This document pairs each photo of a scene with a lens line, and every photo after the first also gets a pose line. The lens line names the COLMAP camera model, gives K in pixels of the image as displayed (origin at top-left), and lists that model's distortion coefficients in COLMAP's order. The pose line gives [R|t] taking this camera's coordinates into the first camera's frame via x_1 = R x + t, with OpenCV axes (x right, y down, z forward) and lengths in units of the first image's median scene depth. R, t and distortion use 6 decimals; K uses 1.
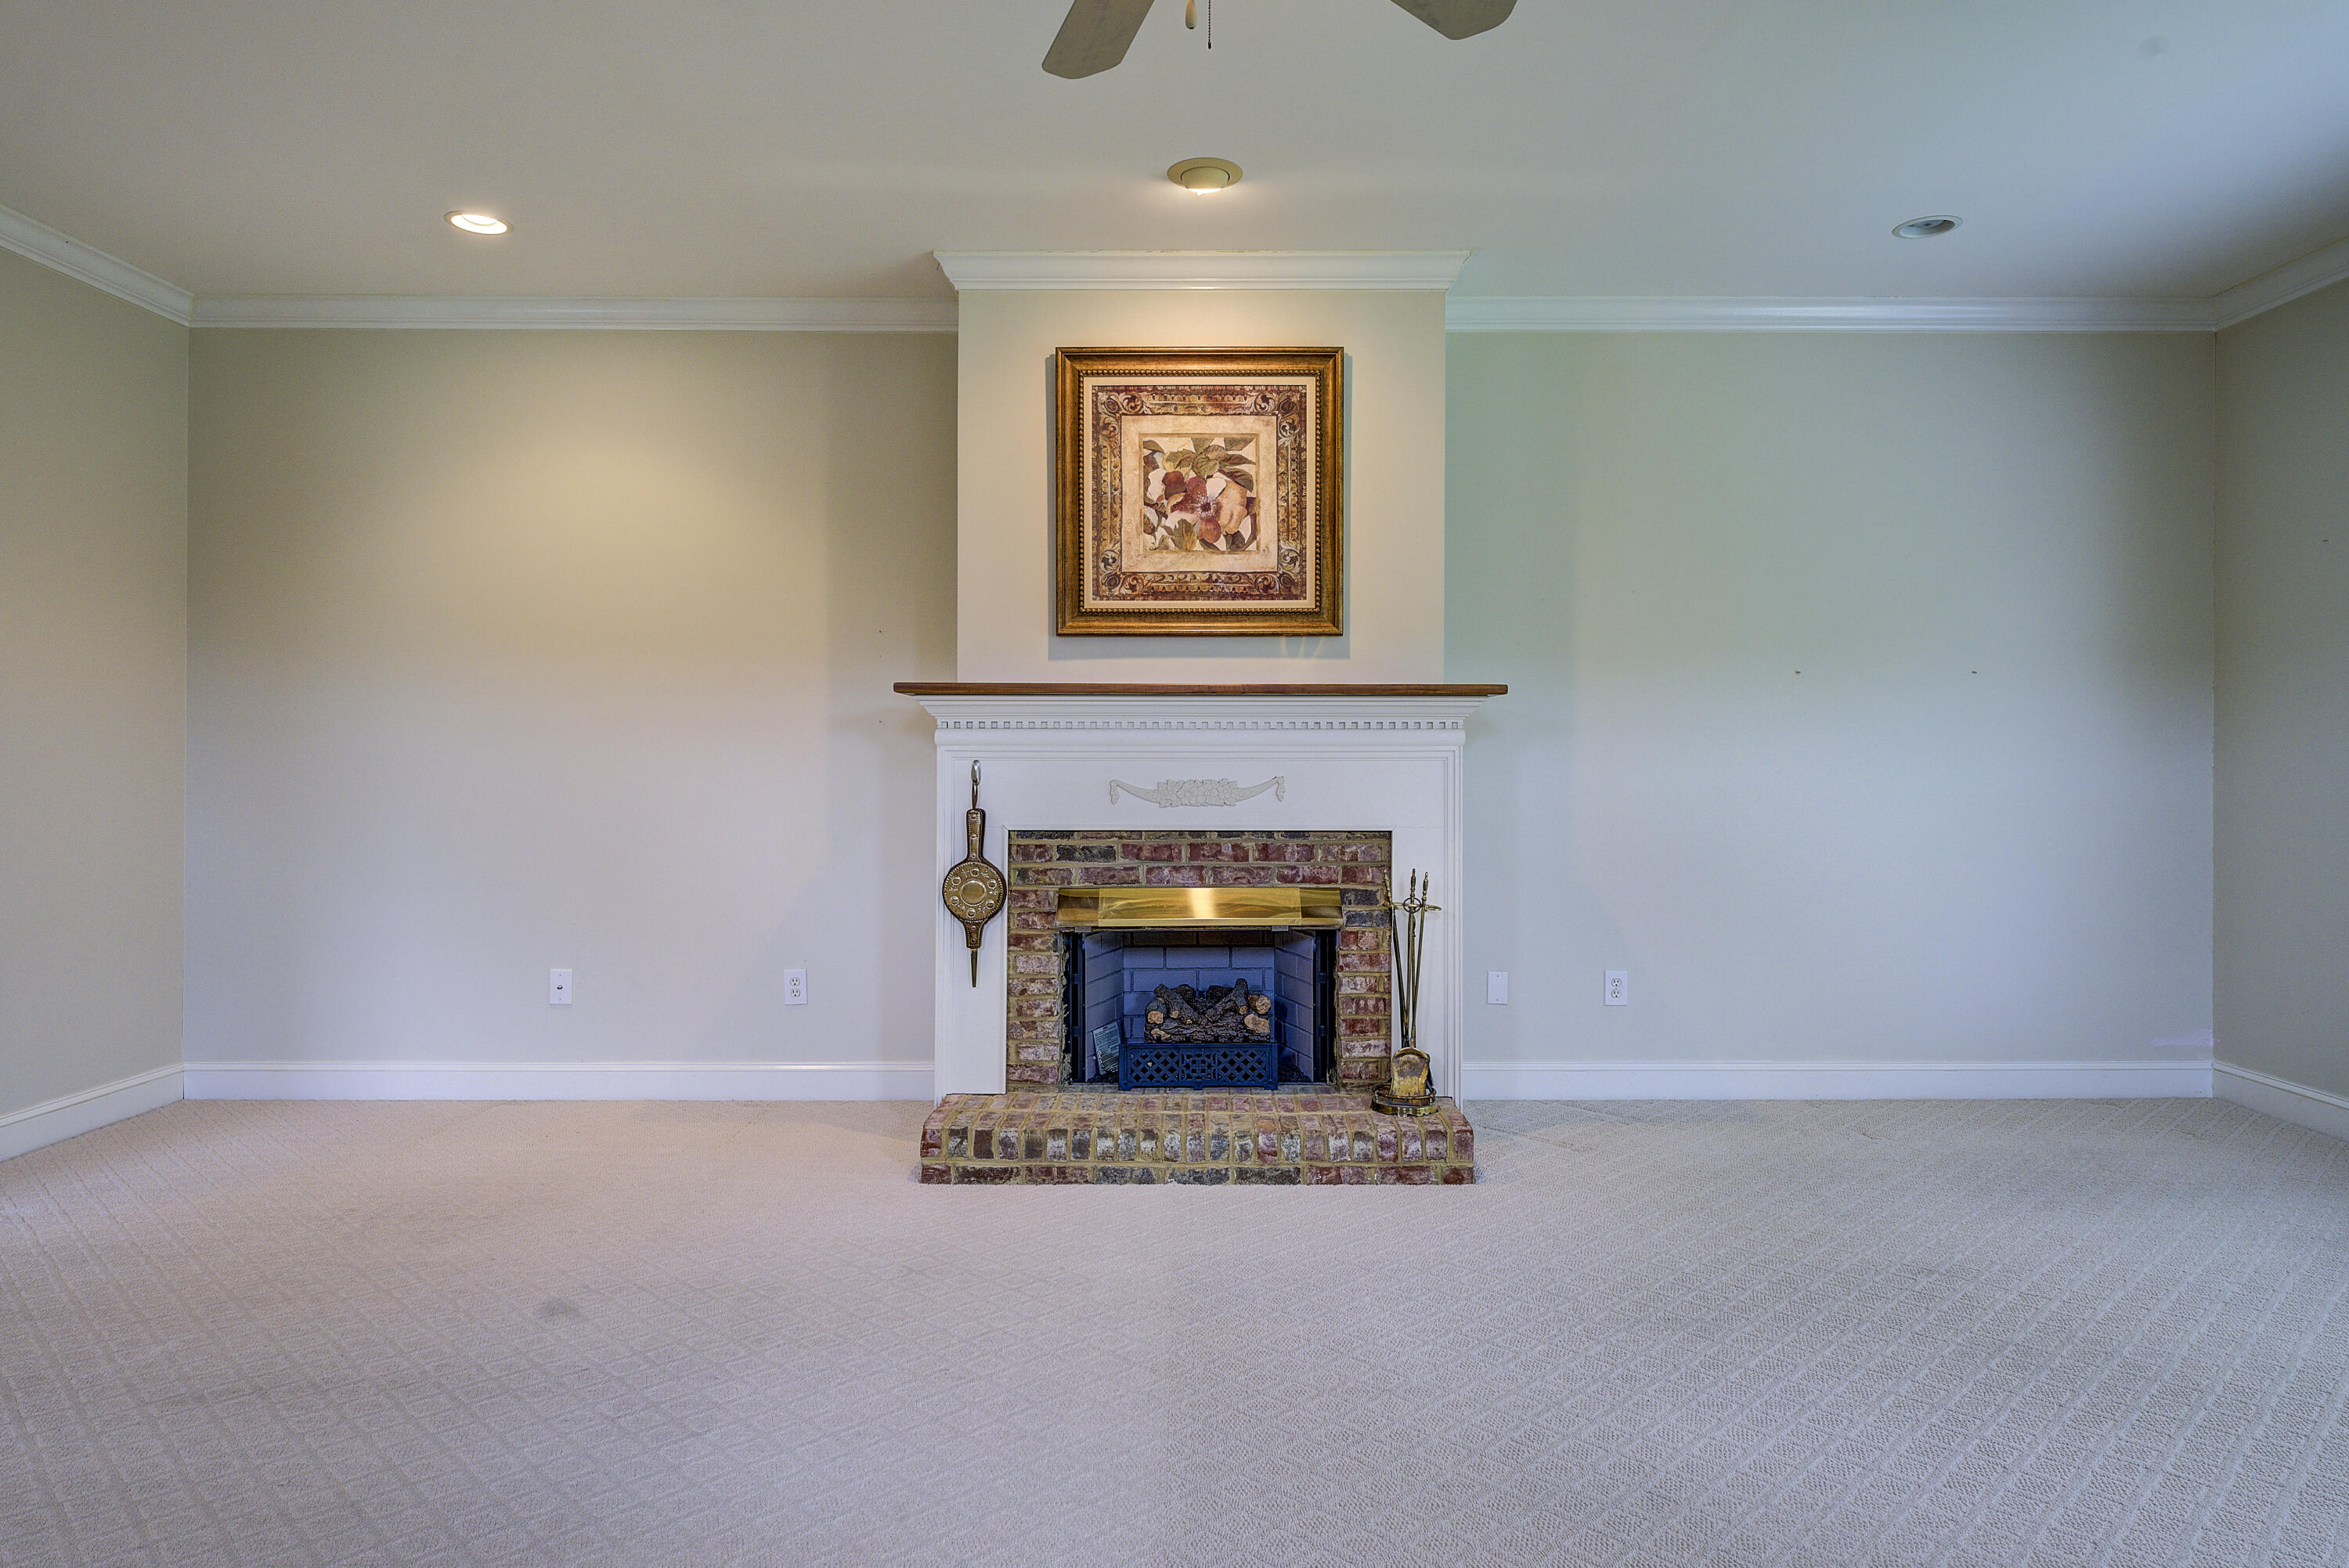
lens RADIAL K [[1379.9, 0, 1206.9], [0, 1379.9, 756.5], [0, 0, 1]] dist [0.002221, -0.000548]
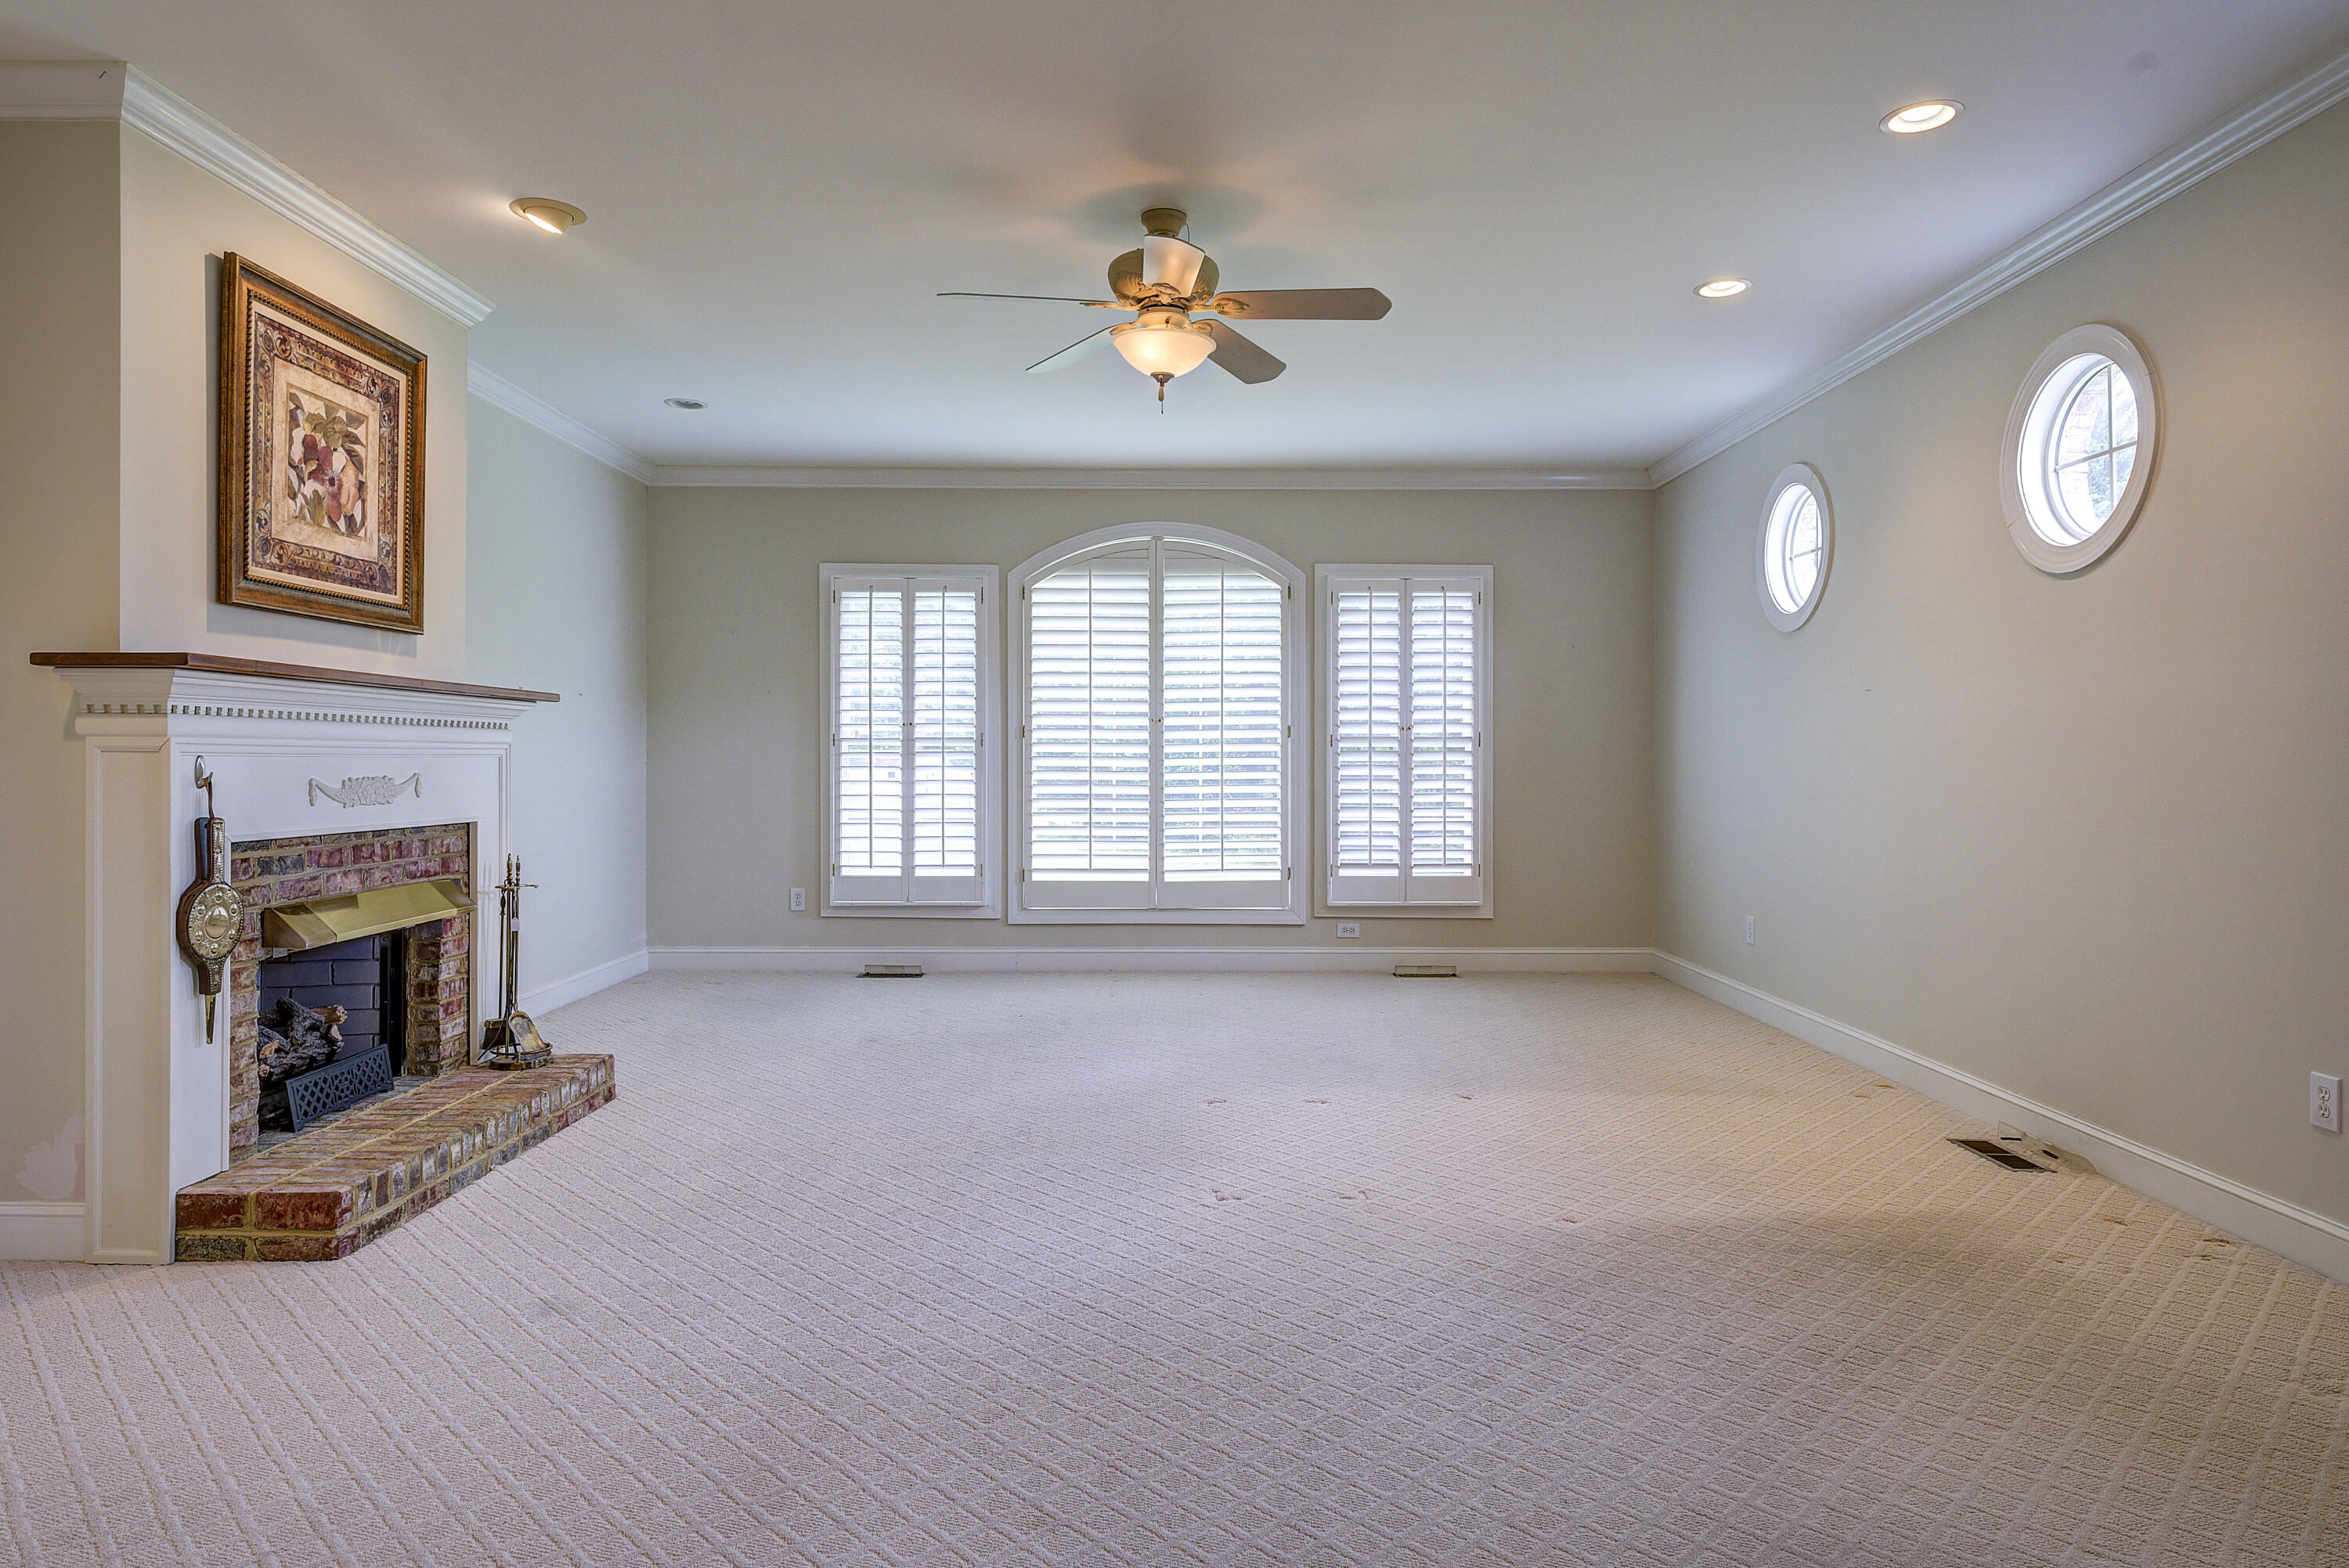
lens RADIAL K [[1379.9, 0, 1206.9], [0, 1379.9, 756.5], [0, 0, 1]] dist [0.002221, -0.000548]
pose [[-0.020618, 0.001571, 0.999786, -0.936415], [-0.009269, 0.999955, -0.001762, -0.000871], [-0.999744, -0.009304, -0.020603, 0.433549]]
